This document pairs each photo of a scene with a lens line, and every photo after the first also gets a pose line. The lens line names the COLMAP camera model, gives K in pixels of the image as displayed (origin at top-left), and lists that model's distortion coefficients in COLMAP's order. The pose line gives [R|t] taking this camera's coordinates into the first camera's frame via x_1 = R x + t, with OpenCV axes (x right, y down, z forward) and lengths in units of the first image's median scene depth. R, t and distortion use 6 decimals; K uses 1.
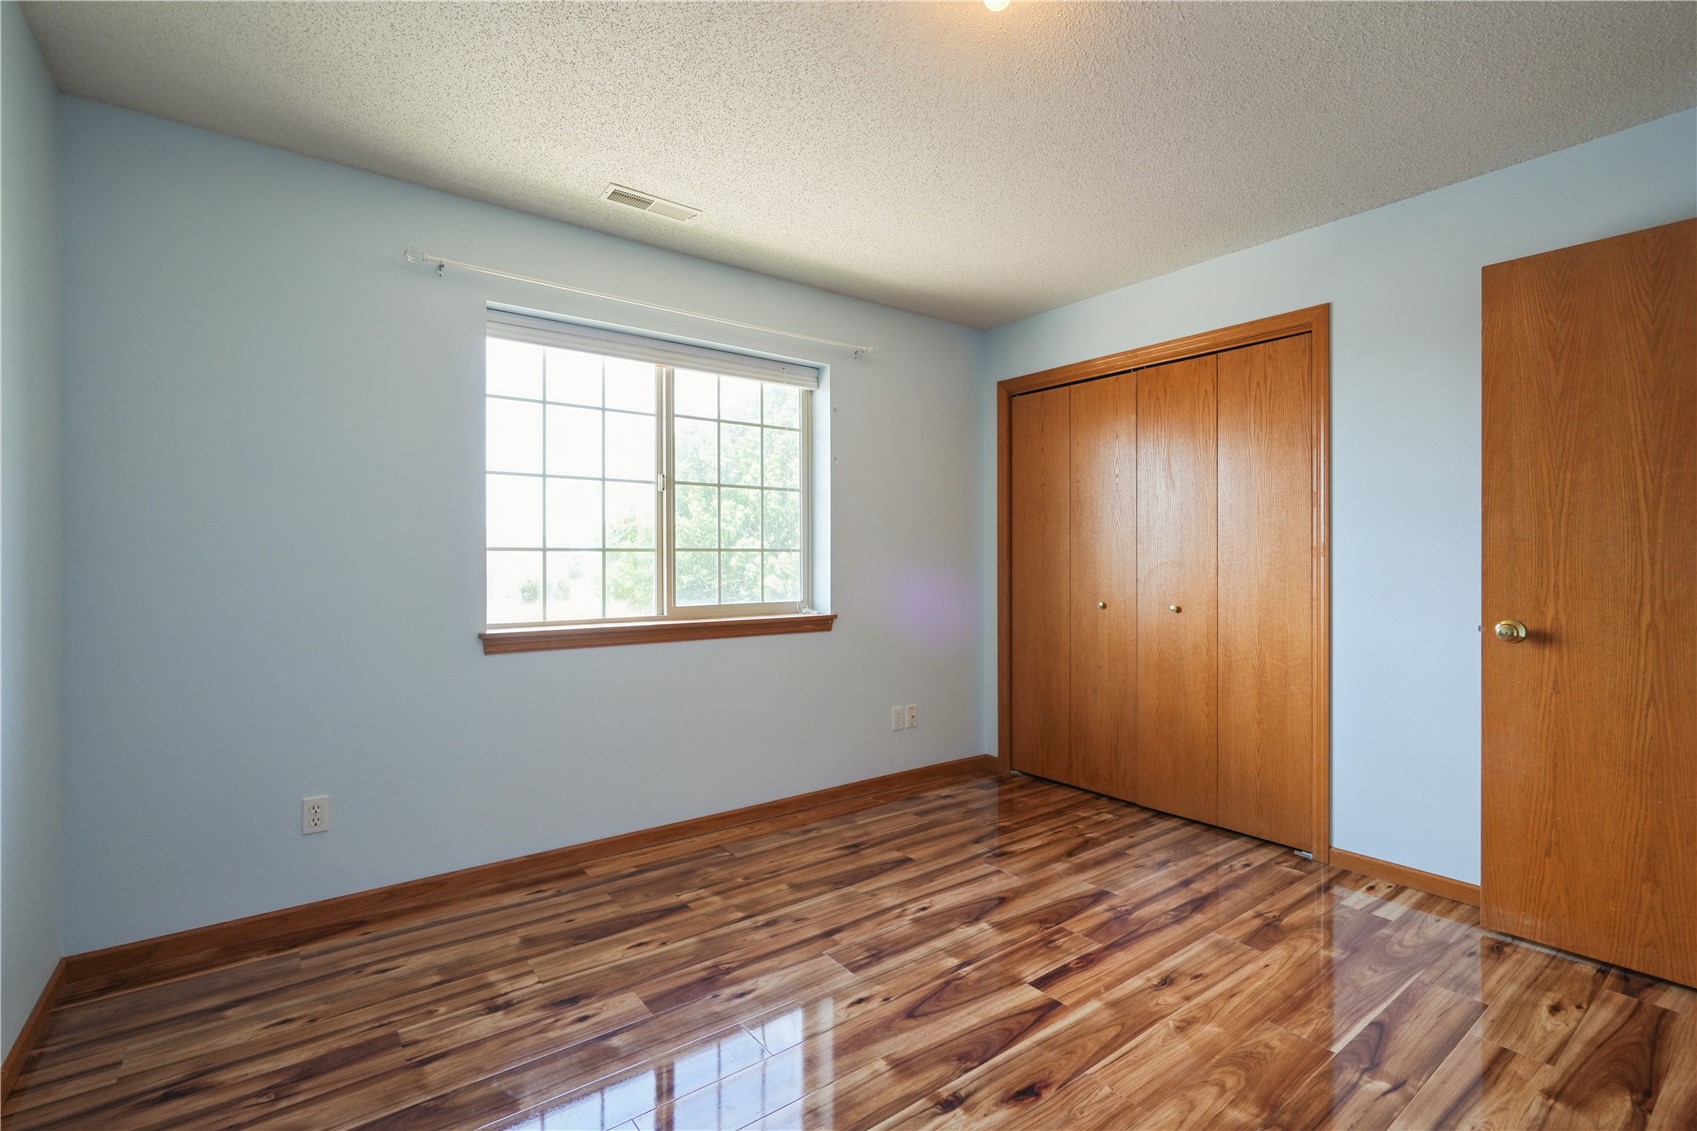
lens RADIAL K [[765.9, 0, 857.1], [0, 765.9, 561.1], [0, 0, 1]] dist [-0.004840, 0.002923]
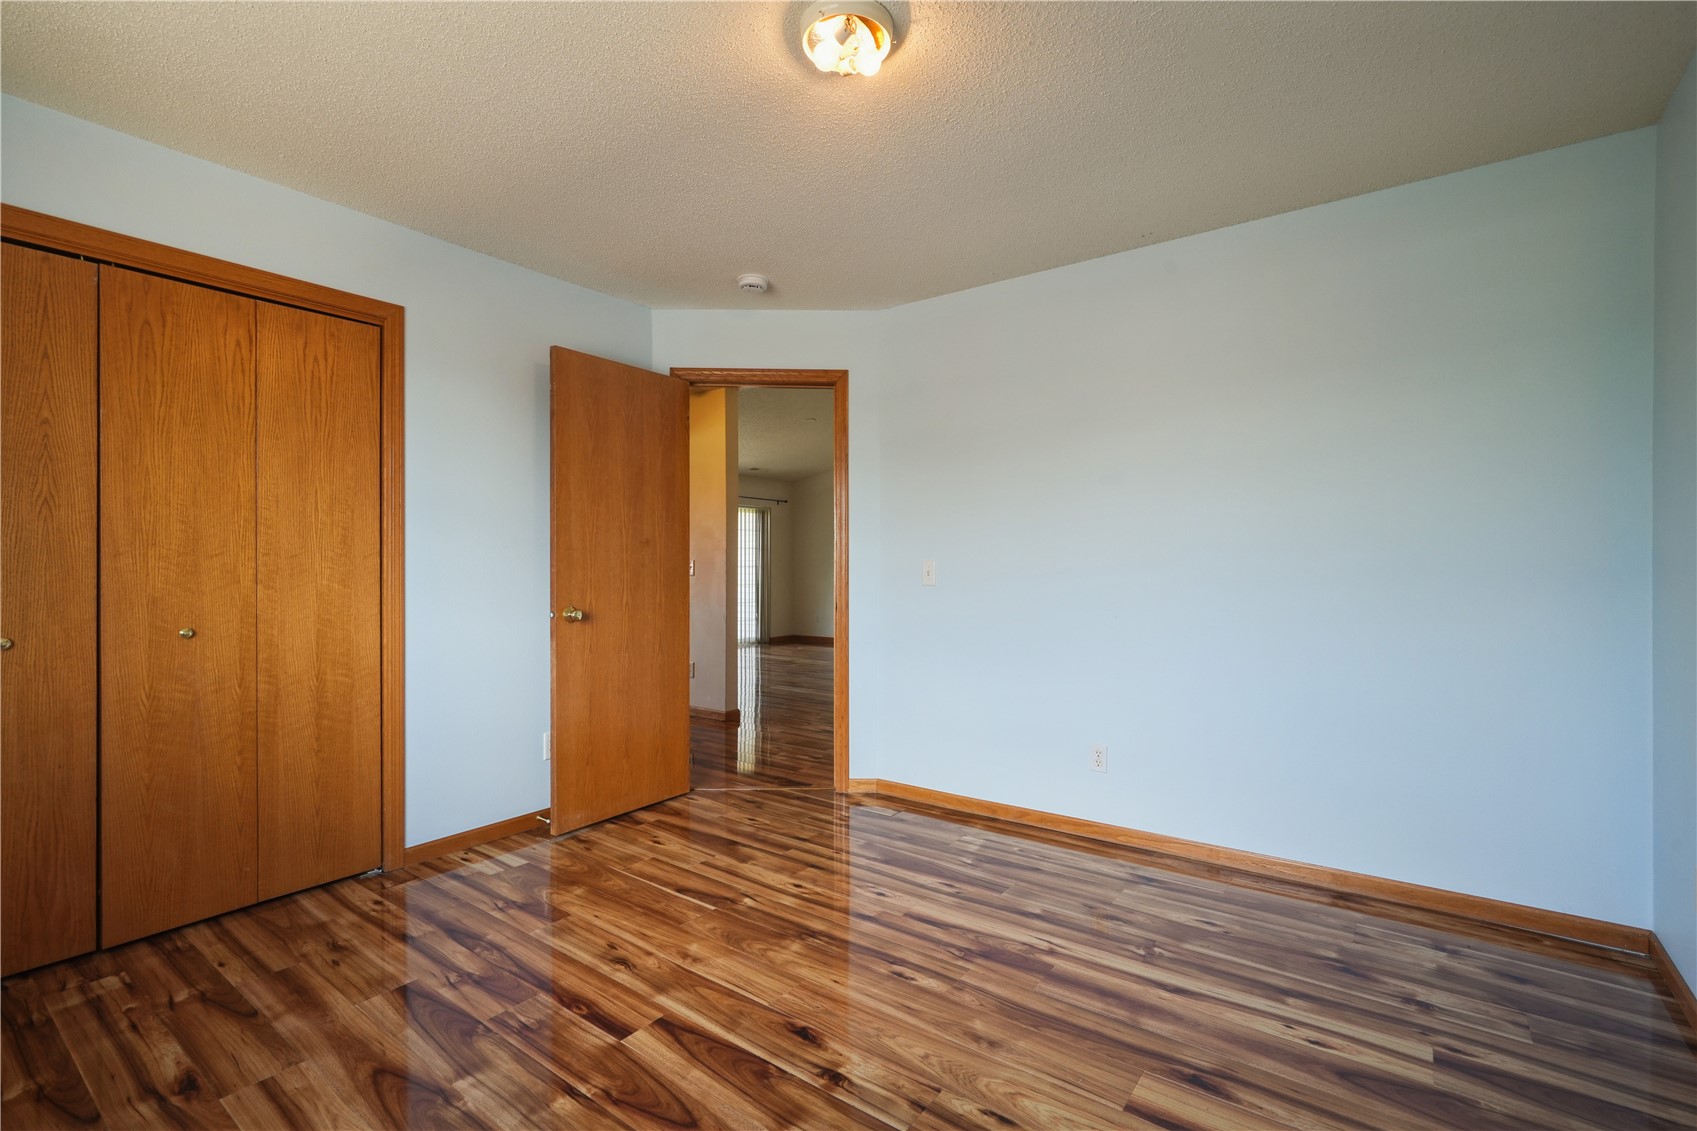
lens RADIAL K [[765.9, 0, 847.0], [0, 765.9, 570.9], [0, 0, 1]] dist [-0.004840, 0.002923]
pose [[-0.272989, -0.007442, 0.961988, -0.593972], [0.000130, 0.999970, 0.007773, 0.000158], [-0.962017, 0.002247, -0.272980, 0.840007]]
